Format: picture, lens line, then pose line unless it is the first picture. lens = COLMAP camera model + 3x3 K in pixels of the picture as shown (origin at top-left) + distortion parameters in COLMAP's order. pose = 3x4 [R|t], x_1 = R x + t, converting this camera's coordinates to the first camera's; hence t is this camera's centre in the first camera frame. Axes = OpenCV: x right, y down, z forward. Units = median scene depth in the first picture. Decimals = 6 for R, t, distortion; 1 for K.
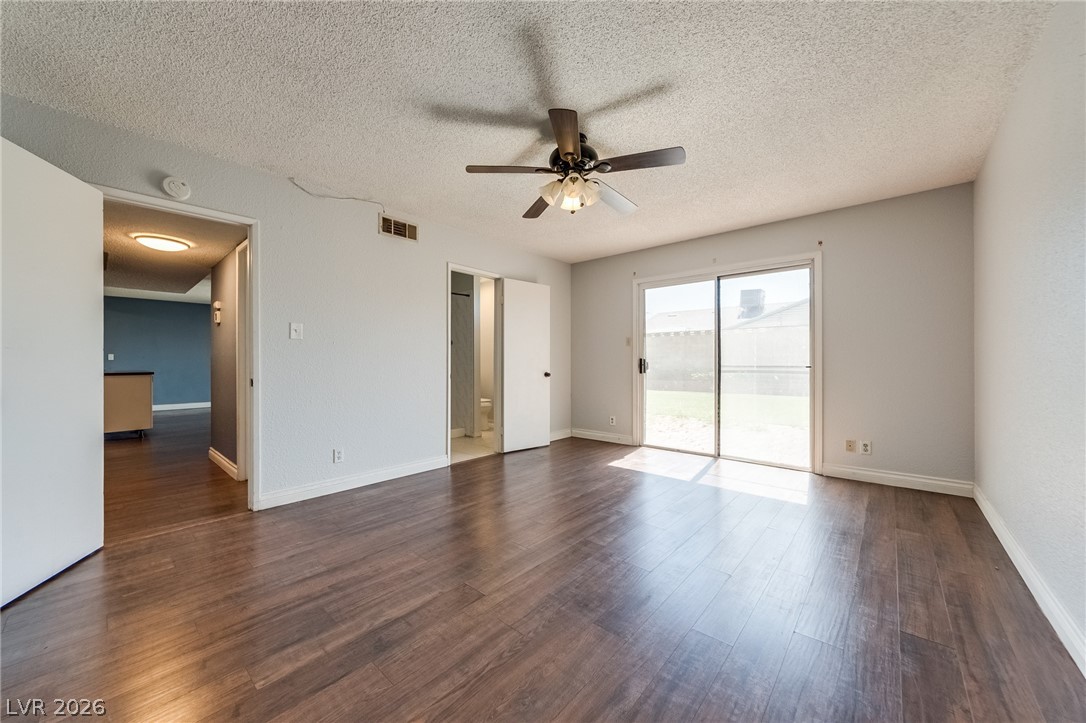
lens RADIAL K [[395.2, 0, 543.4], [0, 395.2, 364.9], [0, 0, 1]] dist [0.011202, -0.000061]
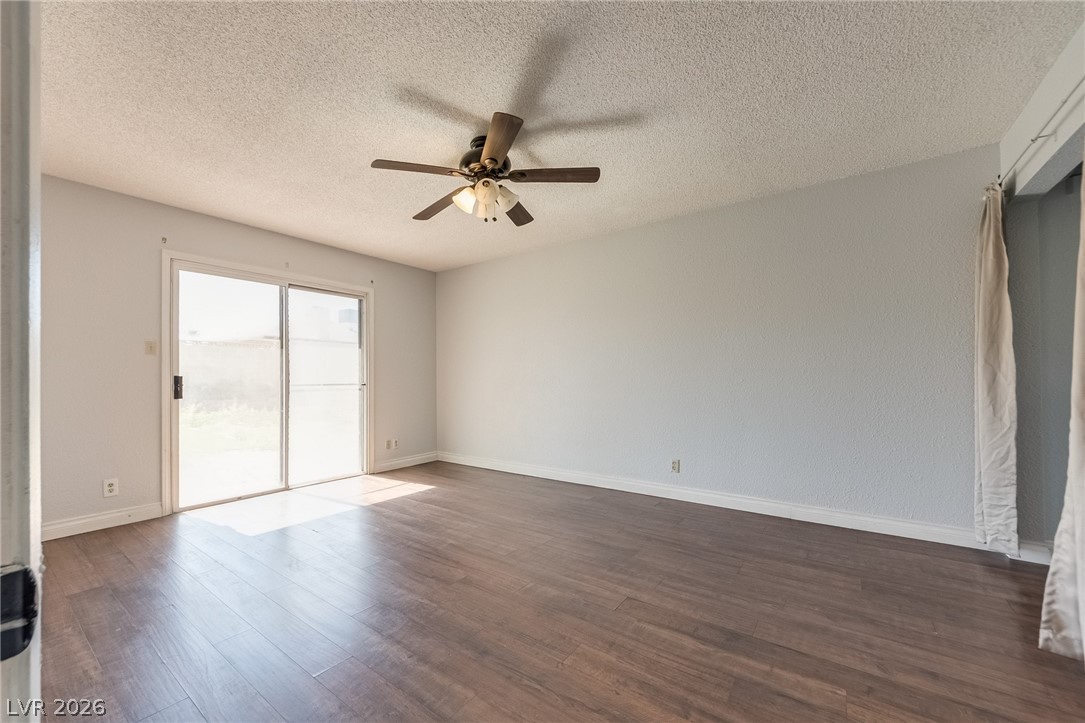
lens RADIAL K [[432.2, 0, 495.0], [0, 432.2, 379.4], [0, 0, 1]] dist [0.002280, 0.000013]
pose [[-0.037163, 0.000971, 0.999309, -1.296276], [0.014003, 0.999902, -0.000450, -0.008040], [-0.999211, 0.013977, -0.037173, 1.393164]]
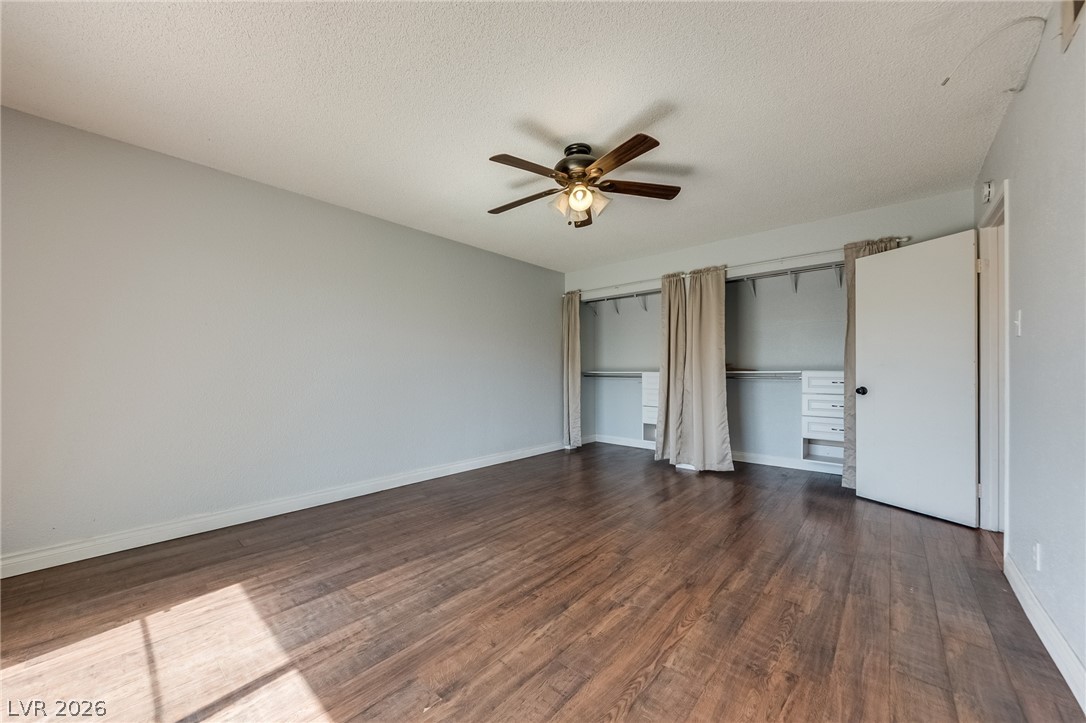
lens RADIAL K [[395.2, 0, 541.4], [0, 395.2, 366.2], [0, 0, 1]] dist [0.011202, -0.000061]
pose [[-0.999991, -0.001495, 0.003972, 0.227857], [-0.001539, 0.999935, -0.011268, -0.018234], [-0.003955, -0.011274, -0.999929, 2.747728]]
